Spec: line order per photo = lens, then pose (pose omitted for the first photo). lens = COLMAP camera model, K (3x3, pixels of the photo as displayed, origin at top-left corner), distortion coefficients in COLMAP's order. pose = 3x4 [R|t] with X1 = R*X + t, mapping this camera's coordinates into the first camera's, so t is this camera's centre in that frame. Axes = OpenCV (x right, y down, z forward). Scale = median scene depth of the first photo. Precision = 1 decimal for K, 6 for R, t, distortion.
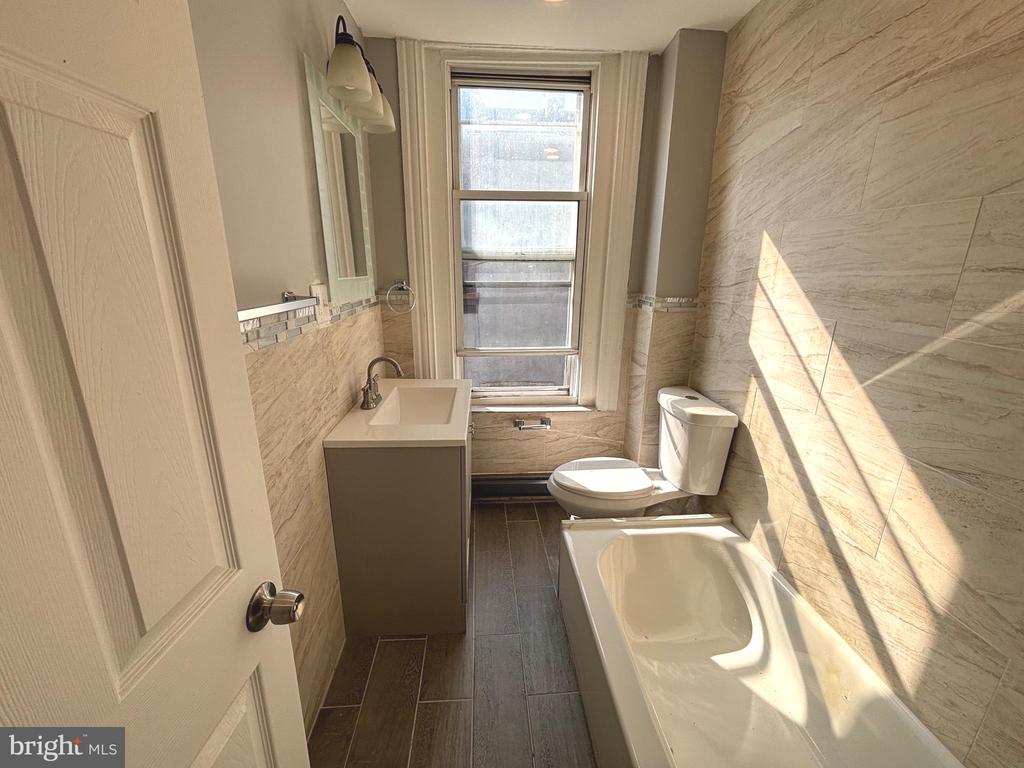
lens RADIAL K [[414.4, 0, 510.4], [0, 414.4, 383.8], [0, 0, 1]] dist [0.002886, 0.000538]
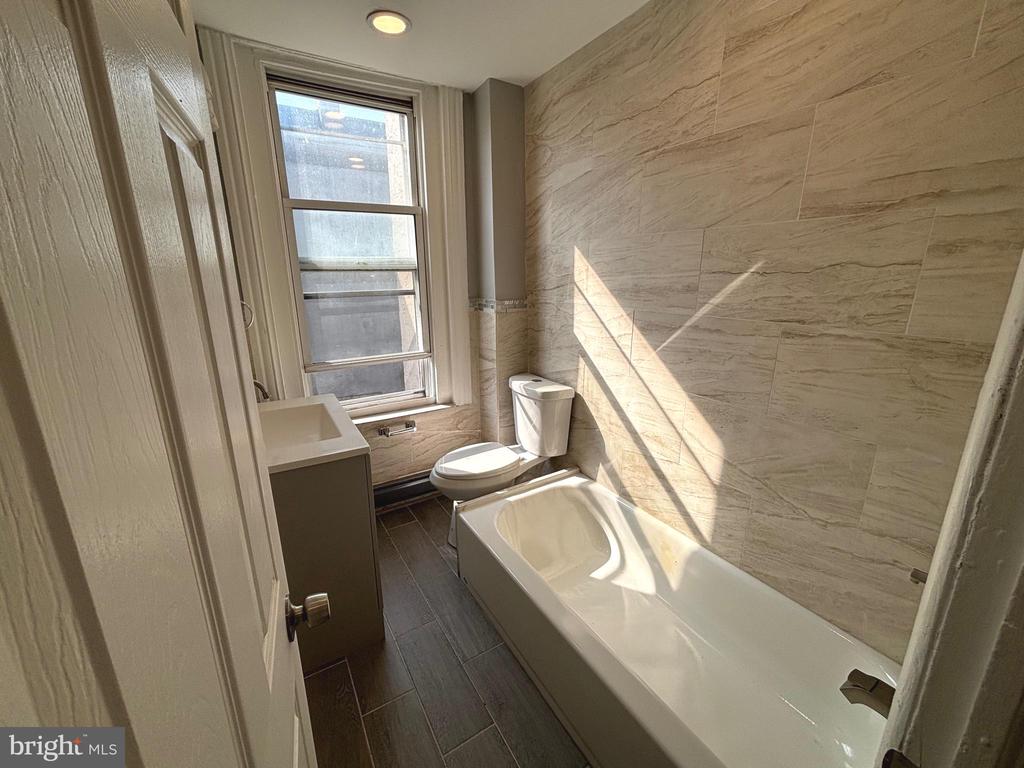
lens RADIAL K [[409.9, 0, 512.0], [0, 409.9, 384.0], [0, 0, 1]] dist [0.002471, -0.000339]
pose [[0.888299, -0.137223, 0.438286, -0.188865], [0.143620, 0.989456, 0.018707, 0.012558], [-0.436232, 0.046329, 0.898641, -0.060364]]
